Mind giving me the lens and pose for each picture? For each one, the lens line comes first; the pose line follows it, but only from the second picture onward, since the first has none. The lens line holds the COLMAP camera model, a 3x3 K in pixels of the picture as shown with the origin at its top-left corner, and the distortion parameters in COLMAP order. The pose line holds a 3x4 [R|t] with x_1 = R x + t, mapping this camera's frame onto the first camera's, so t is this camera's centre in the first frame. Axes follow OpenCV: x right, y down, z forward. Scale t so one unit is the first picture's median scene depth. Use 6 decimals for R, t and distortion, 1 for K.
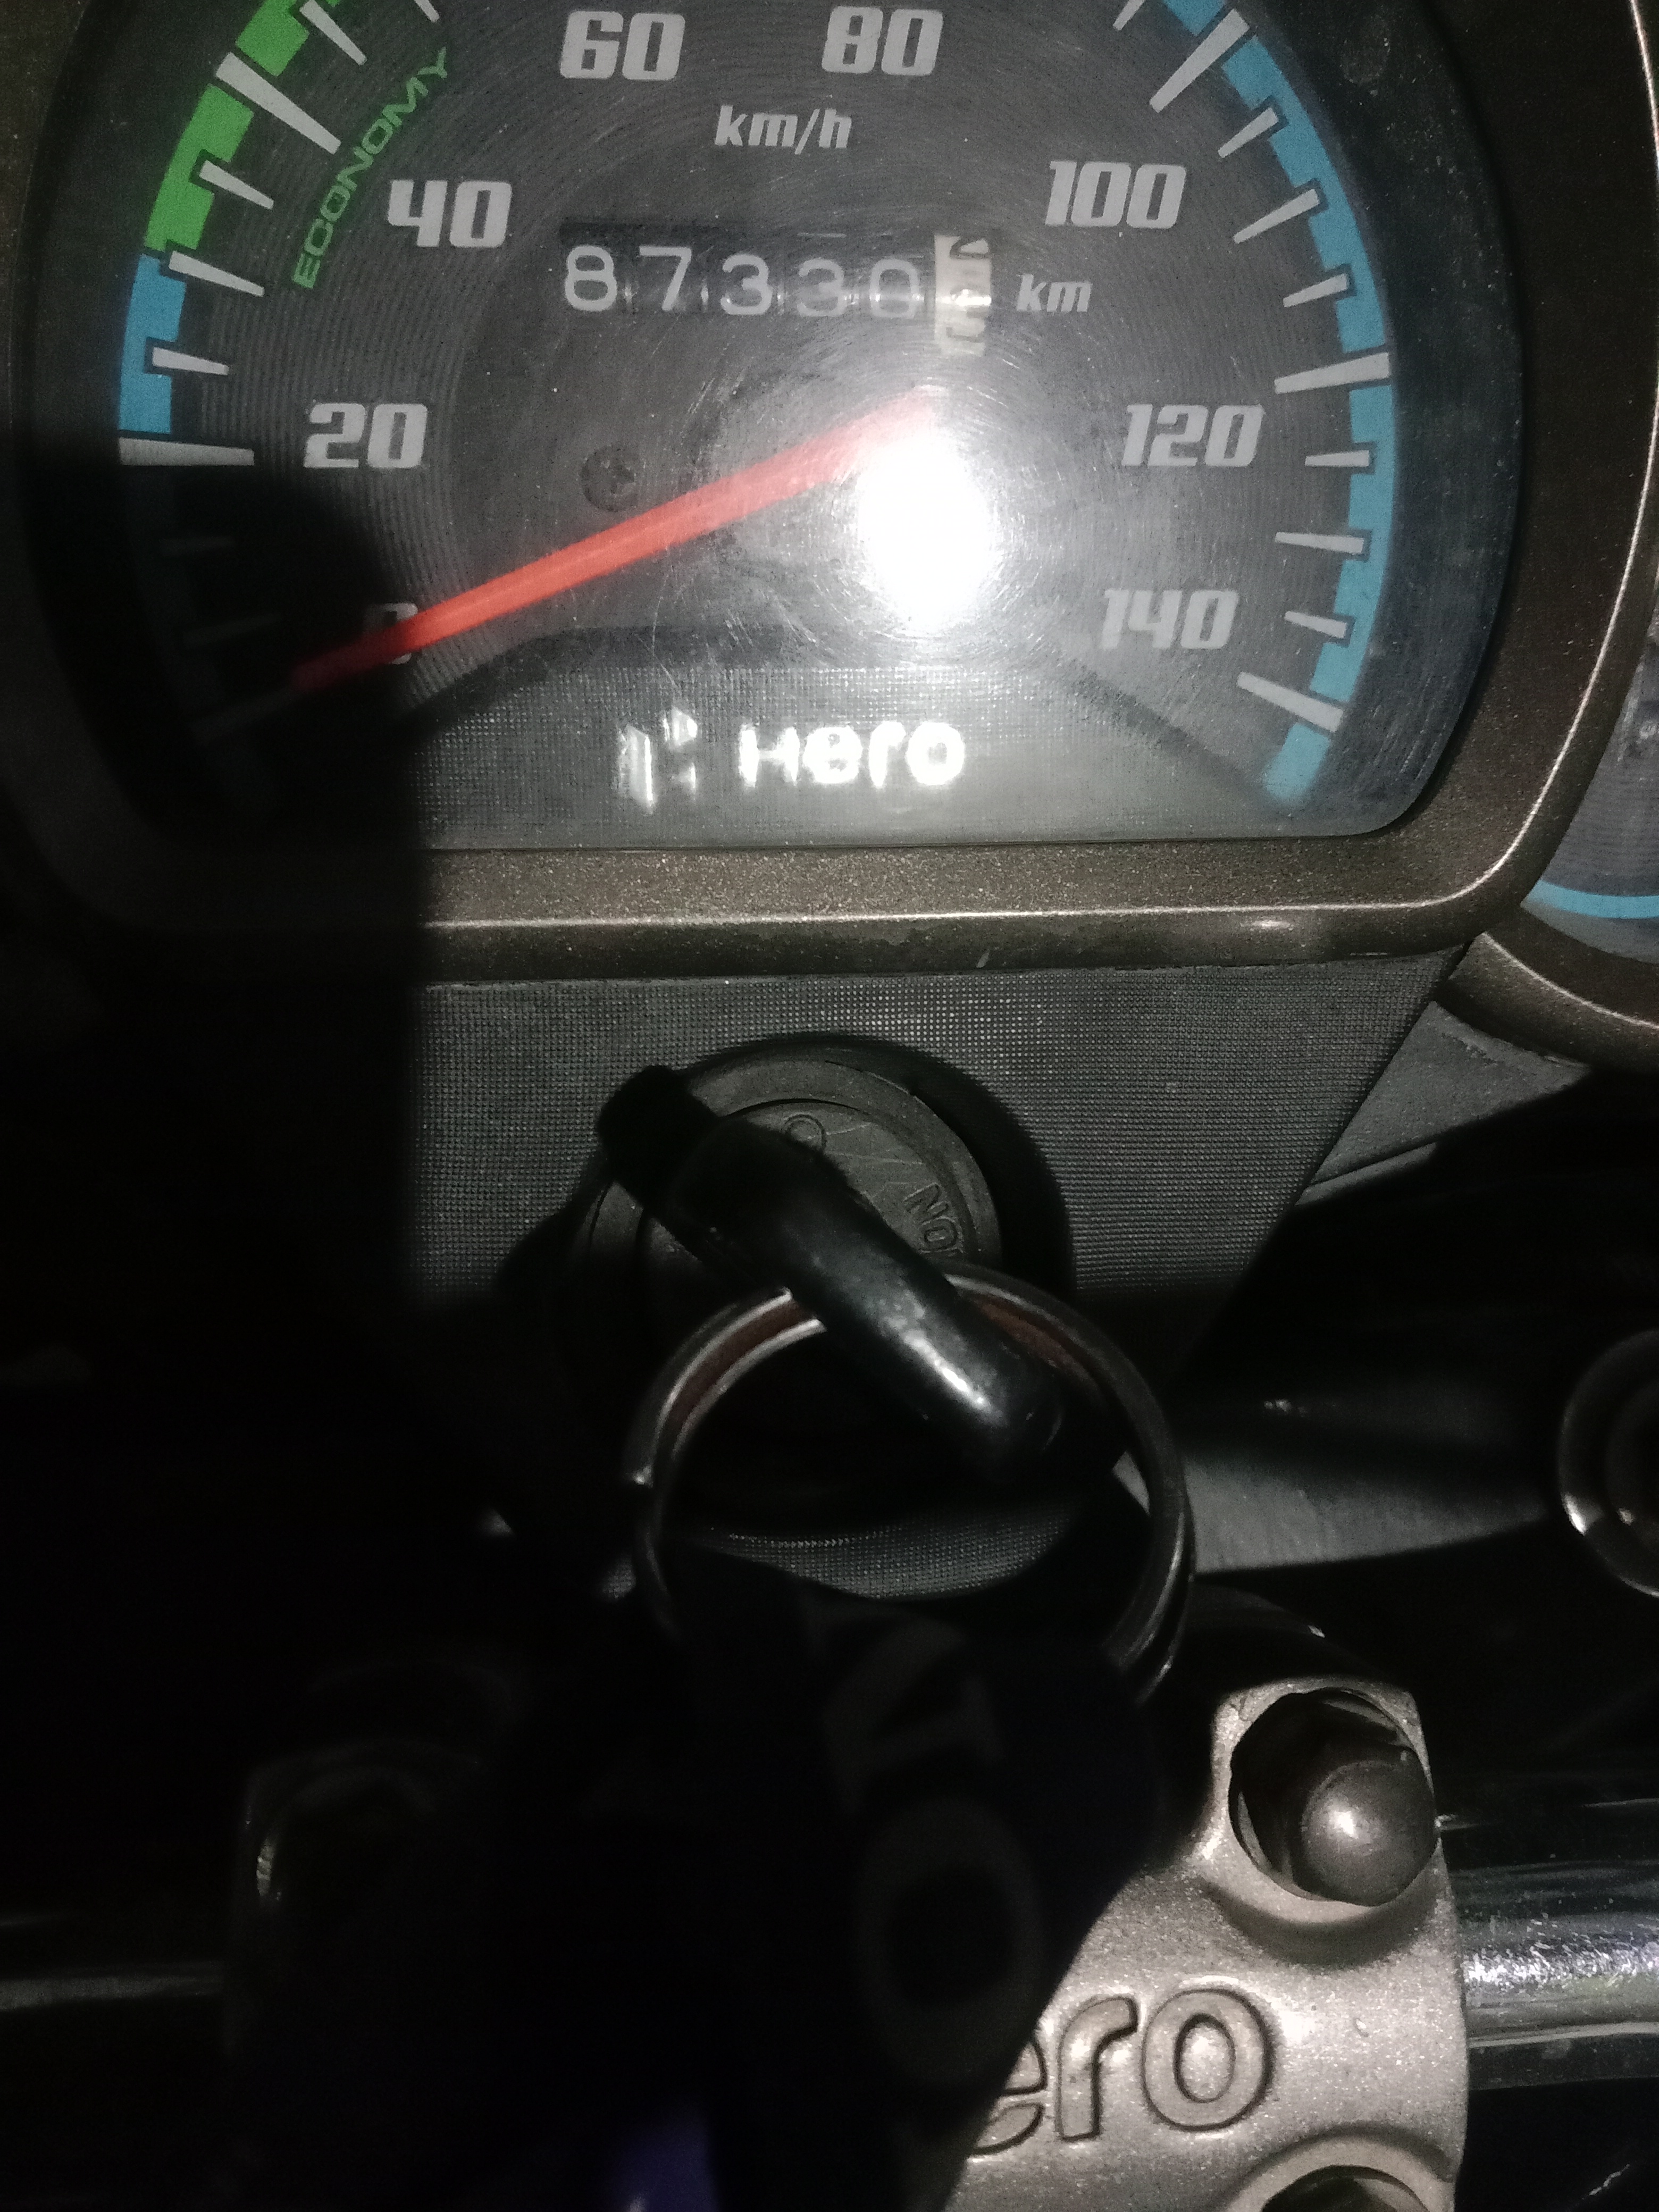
lens RADIAL K [[1732.5, 0, 819.3], [0, 1732.5, 1131.5], [0, 0, 1]] dist [-0.023956, -0.029743]
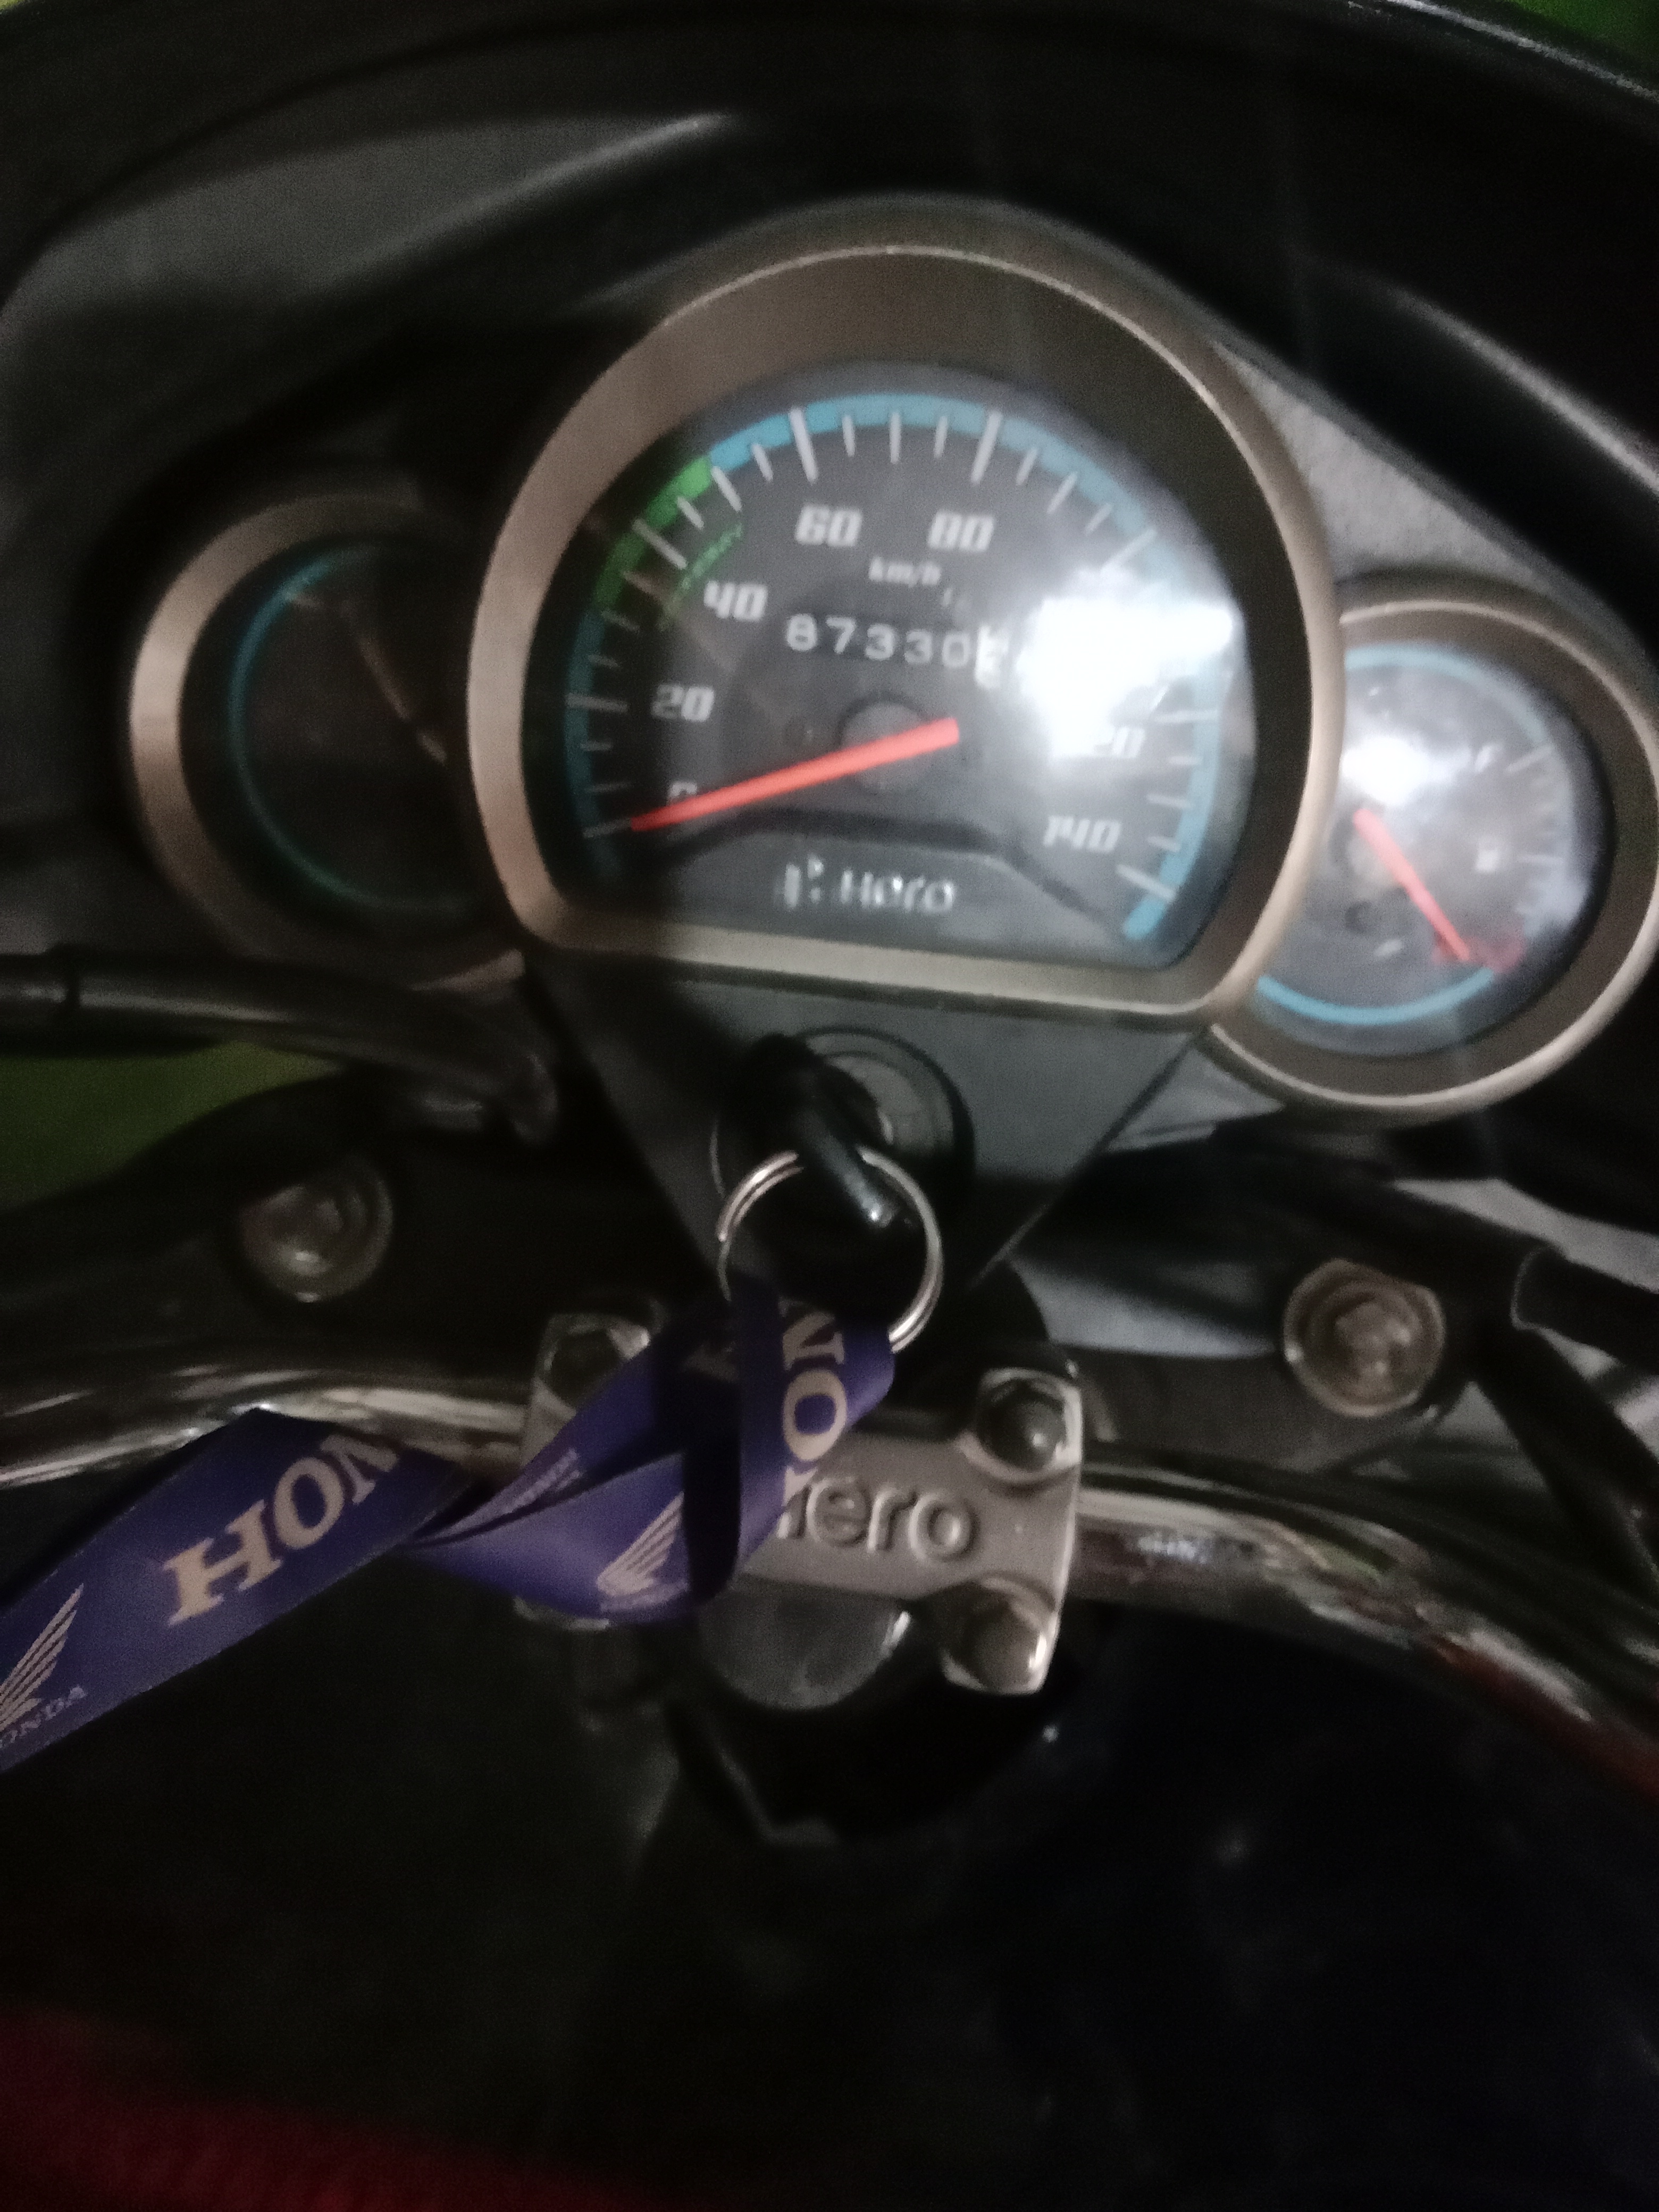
lens RADIAL K [[1685.2, 0, 837.2], [0, 1685.2, 1126.5], [0, 0, 1]] dist [-0.062091, -0.007604]
pose [[0.973653, 0.160150, -0.162332, 0.316492], [-0.144168, 0.983866, 0.105937, -0.149371], [0.176679, -0.079743, 0.981033, -0.952707]]
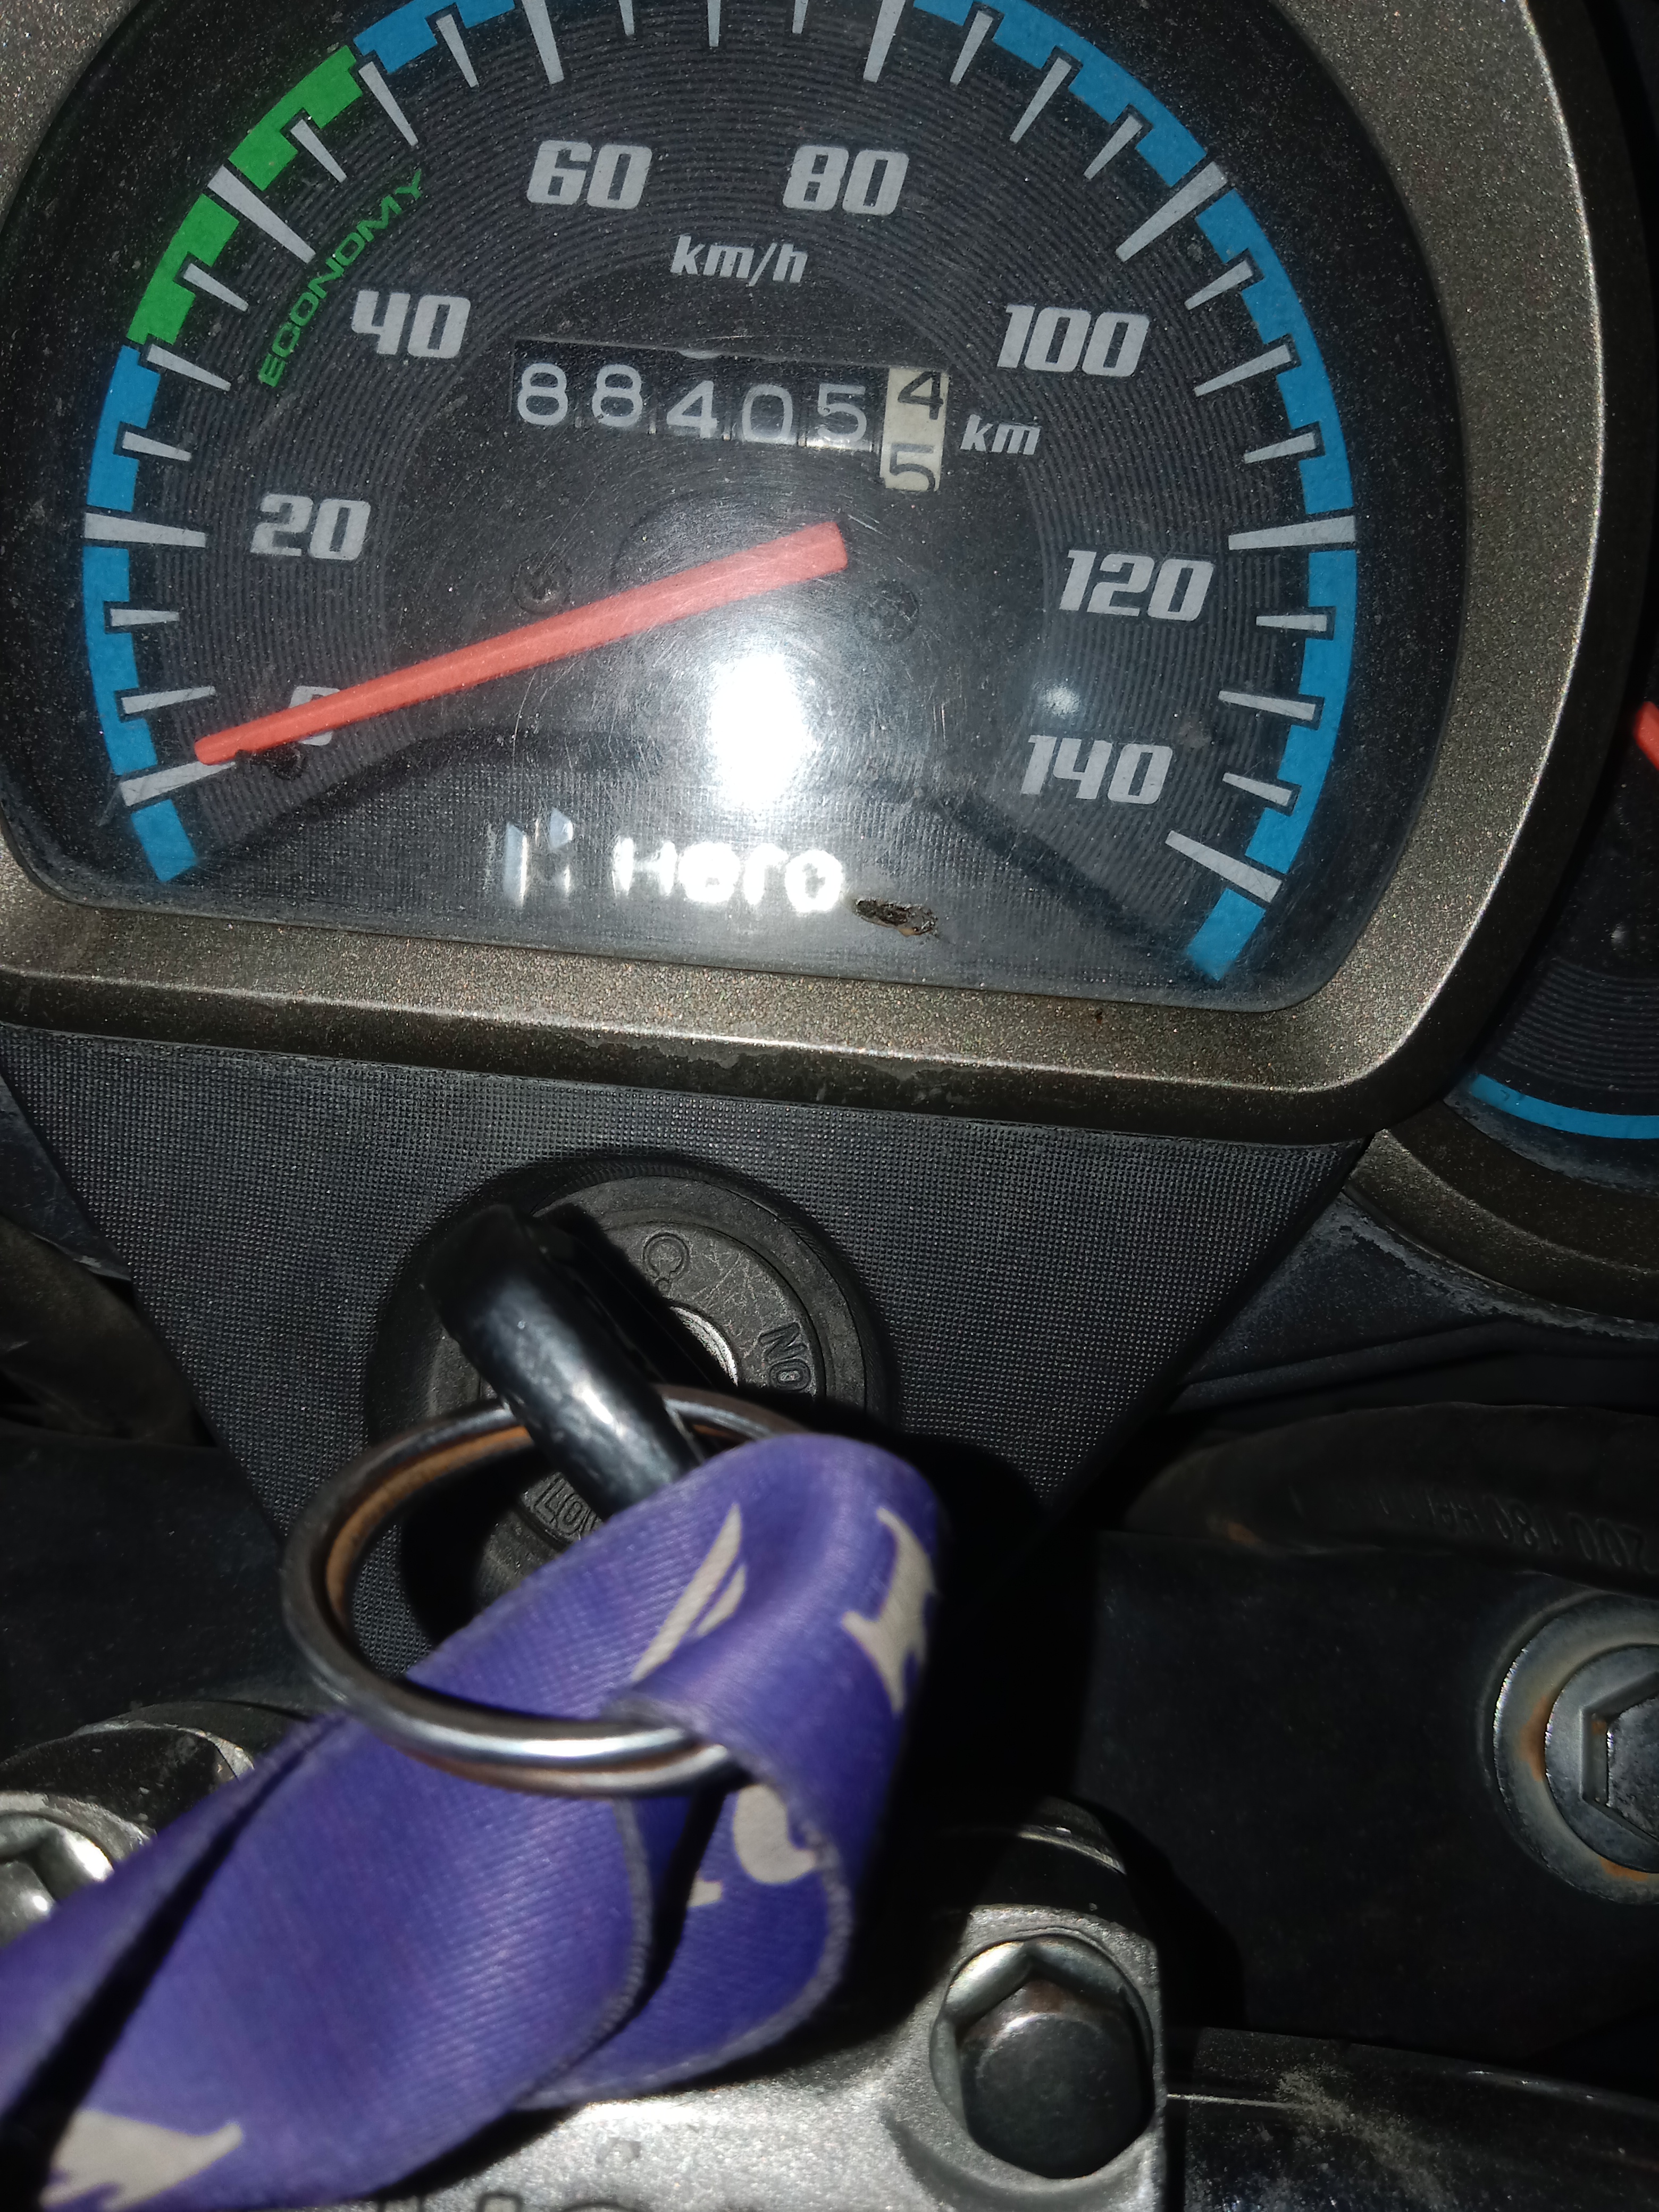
lens RADIAL K [[1732.5, 0, 829.9], [0, 1732.5, 1132.3], [0, 0, 1]] dist [-0.023956, -0.029743]
pose [[0.982459, 0.118138, -0.144283, 0.238491], [-0.129170, 0.989176, -0.069617, -0.011180], [0.134497, 0.087033, 0.987085, 0.048104]]
